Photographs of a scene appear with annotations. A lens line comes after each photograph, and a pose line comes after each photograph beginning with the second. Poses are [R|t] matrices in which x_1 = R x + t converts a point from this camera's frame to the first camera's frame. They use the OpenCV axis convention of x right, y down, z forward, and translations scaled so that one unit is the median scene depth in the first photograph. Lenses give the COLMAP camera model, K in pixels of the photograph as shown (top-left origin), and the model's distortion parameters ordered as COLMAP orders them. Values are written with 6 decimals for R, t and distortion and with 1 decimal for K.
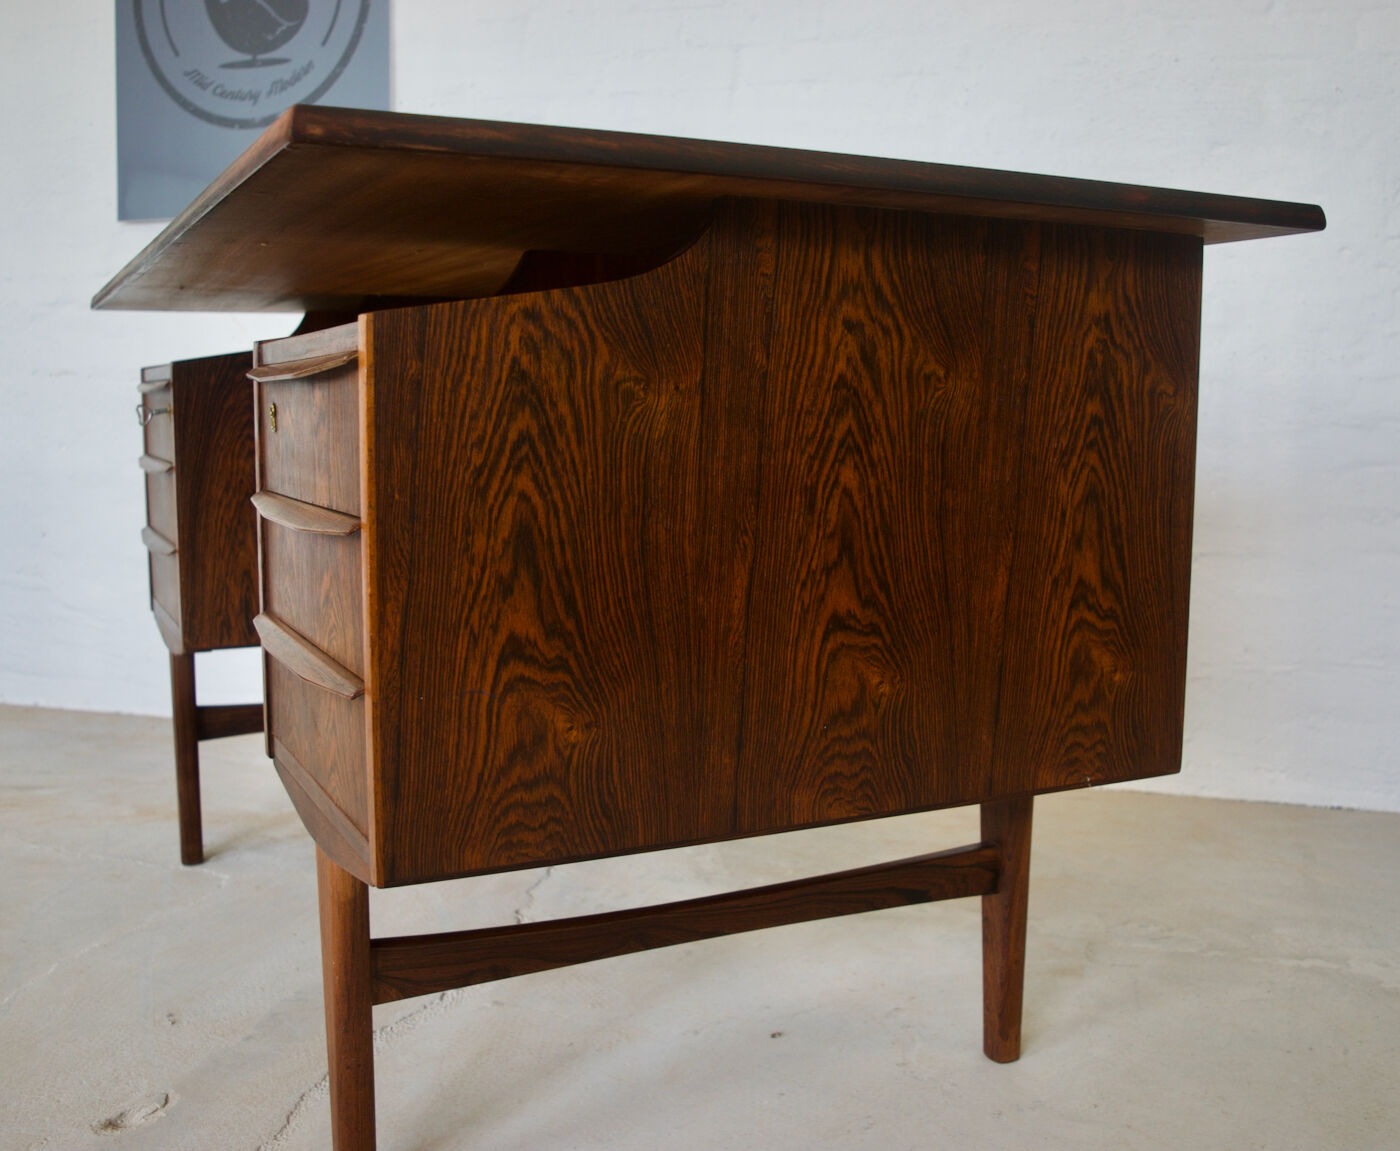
lens RADIAL K [[1449.3, 0, 700.0], [0, 1449.3, 575.5], [0, 0, 1]] dist [-0.091337, -0.002253]
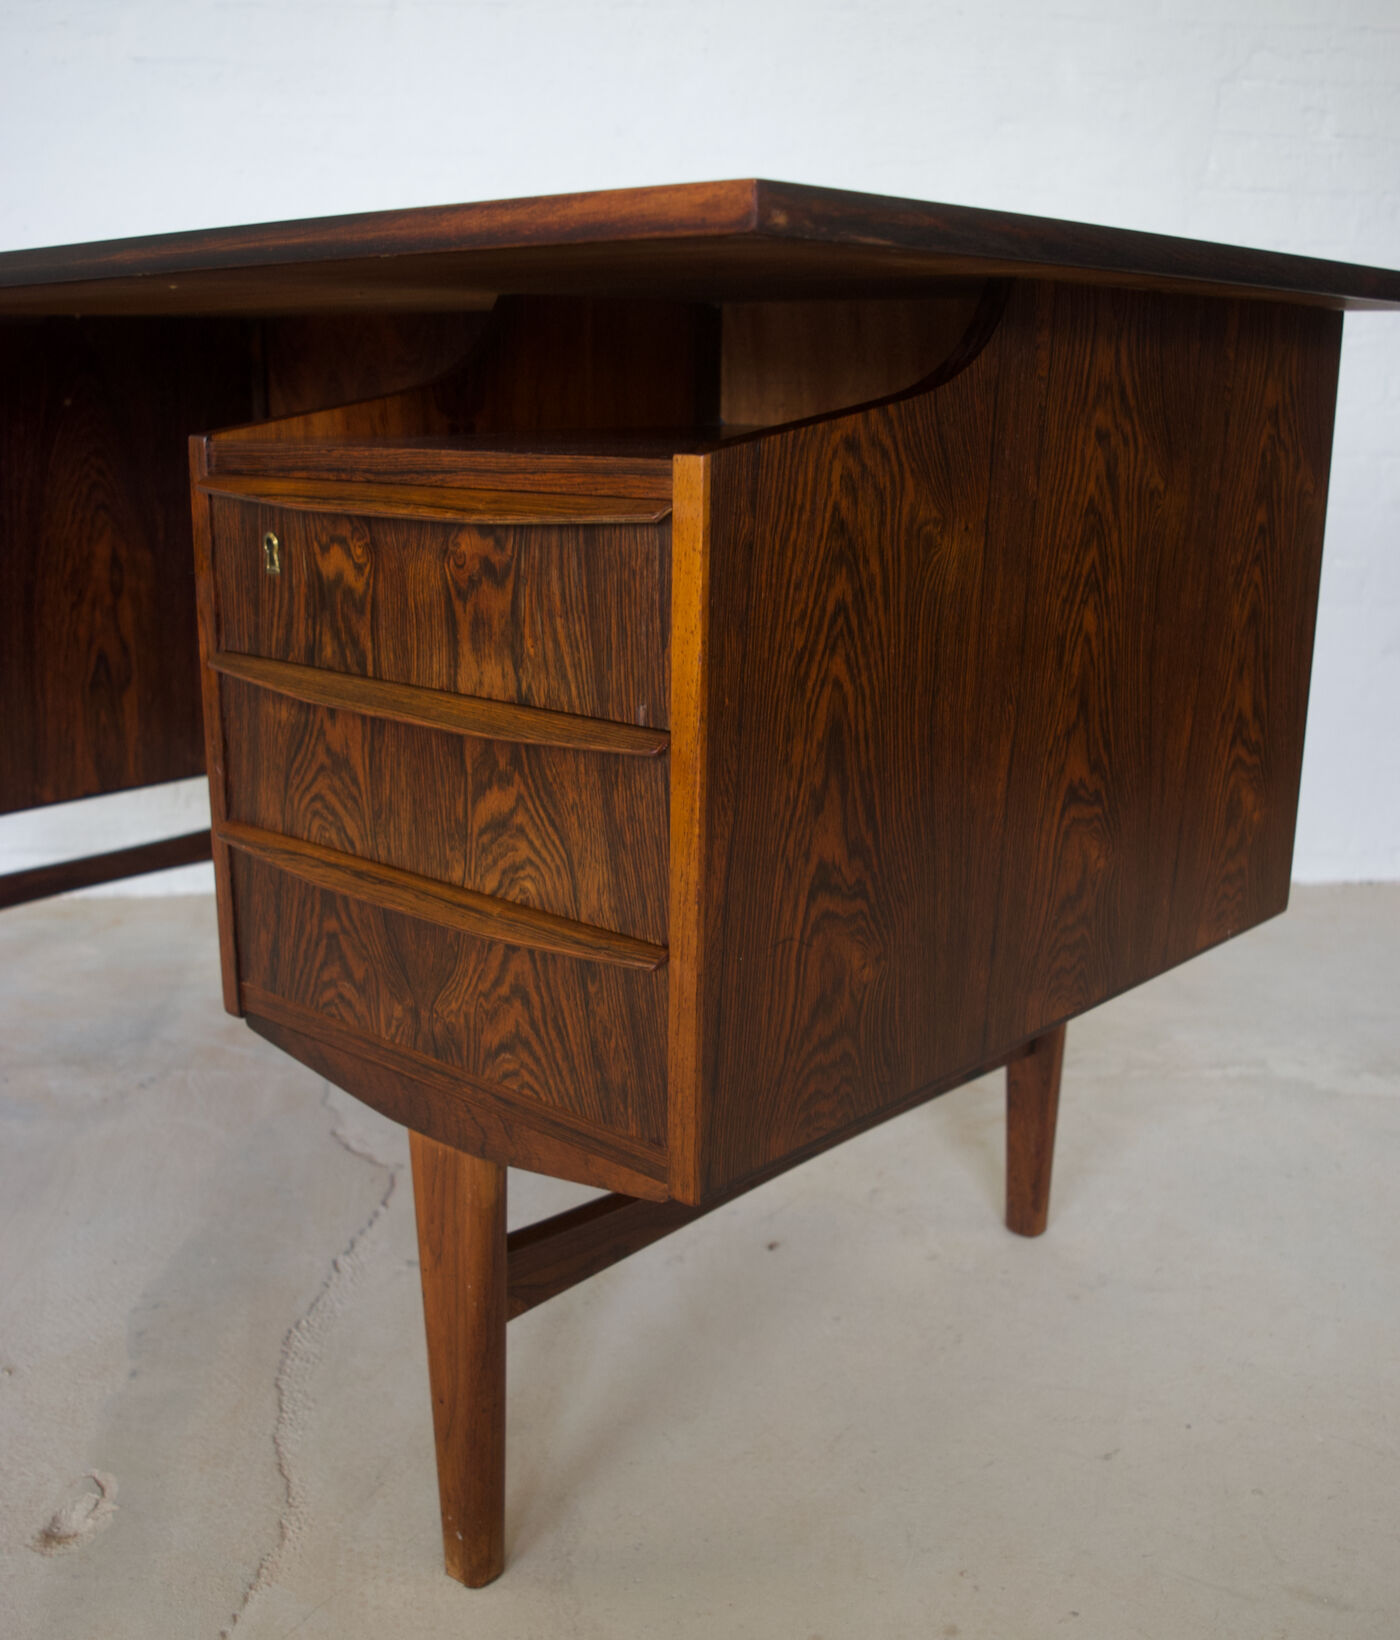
lens RADIAL K [[1765.5, 0, 701.1], [0, 1765.5, 865.5], [0, 0, 1]] dist [-0.095572, 0.012244]
pose [[0.933496, -0.095656, 0.345594, -0.500099], [0.040370, 0.985671, 0.163775, -0.110873], [-0.356308, -0.138932, 0.923982, 0.140986]]
